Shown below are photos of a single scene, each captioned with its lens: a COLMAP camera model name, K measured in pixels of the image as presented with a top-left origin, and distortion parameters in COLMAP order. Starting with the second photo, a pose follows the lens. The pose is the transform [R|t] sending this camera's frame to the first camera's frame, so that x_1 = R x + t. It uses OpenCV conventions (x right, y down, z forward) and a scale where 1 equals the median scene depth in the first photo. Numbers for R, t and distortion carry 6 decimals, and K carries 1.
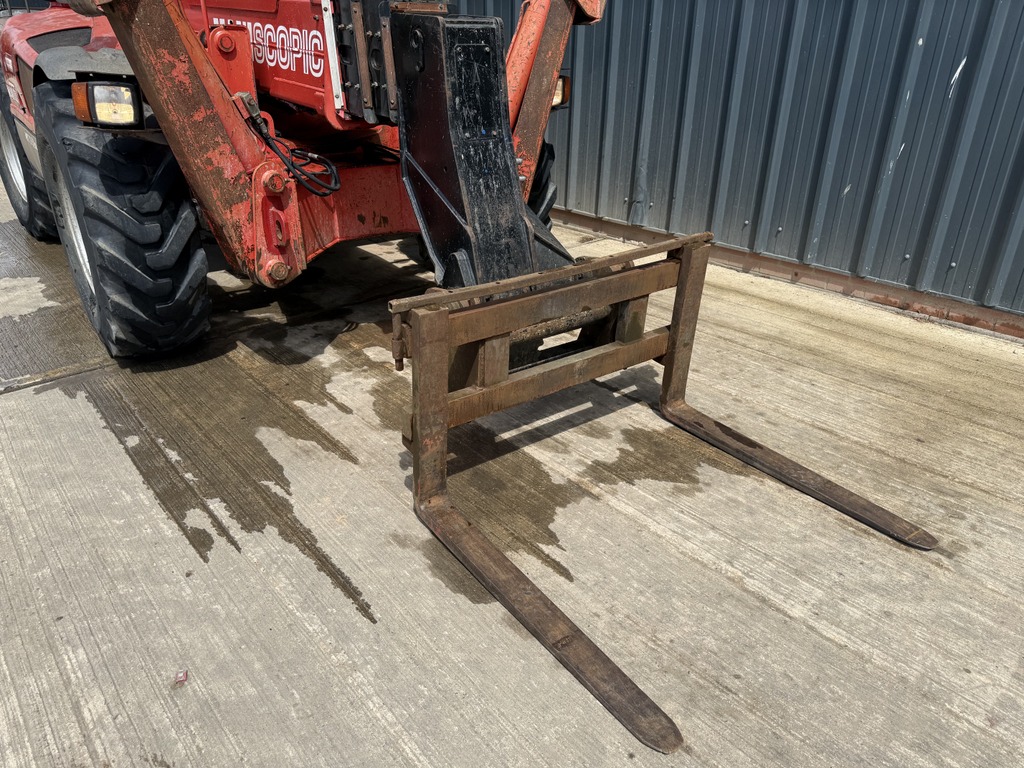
lens RADIAL K [[712.9, 0, 513.7], [0, 712.9, 387.8], [0, 0, 1]] dist [0.092245, -0.130857]
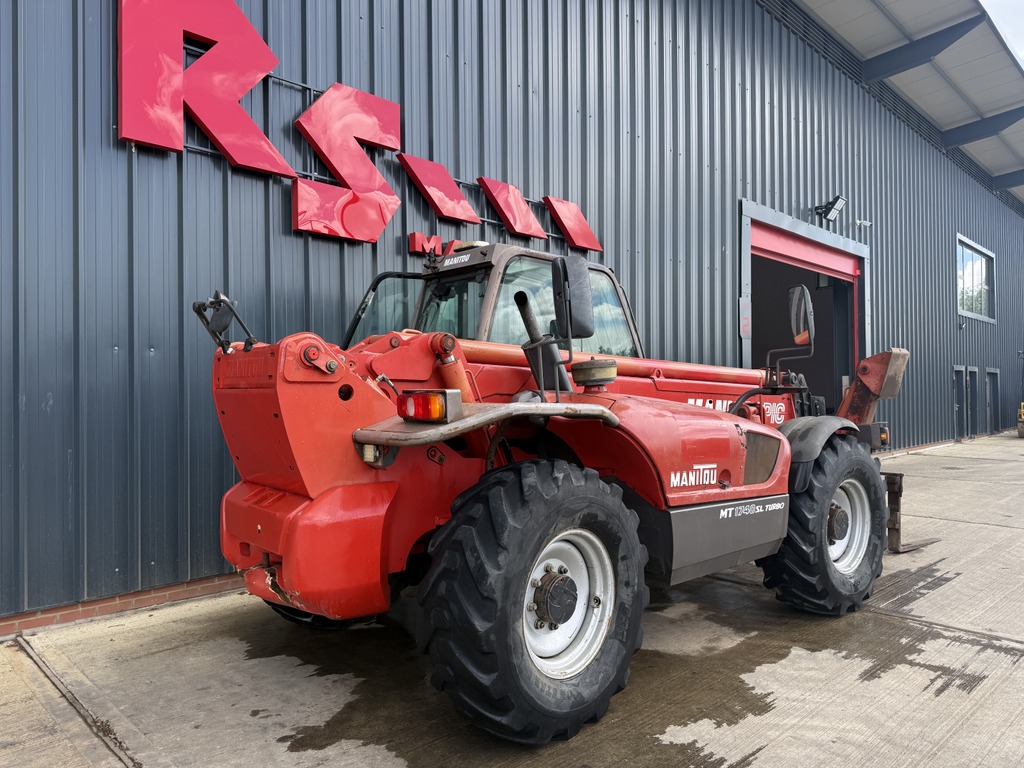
lens RADIAL K [[712.9, 0, 513.7], [0, 712.9, 387.8], [0, 0, 1]] dist [0.092245, -0.130857]
pose [[-0.052963, -0.003363, 0.998591, -2.568685], [0.446726, 0.894272, 0.026705, -1.028974], [-0.893102, 0.447510, -0.045862, 1.940835]]
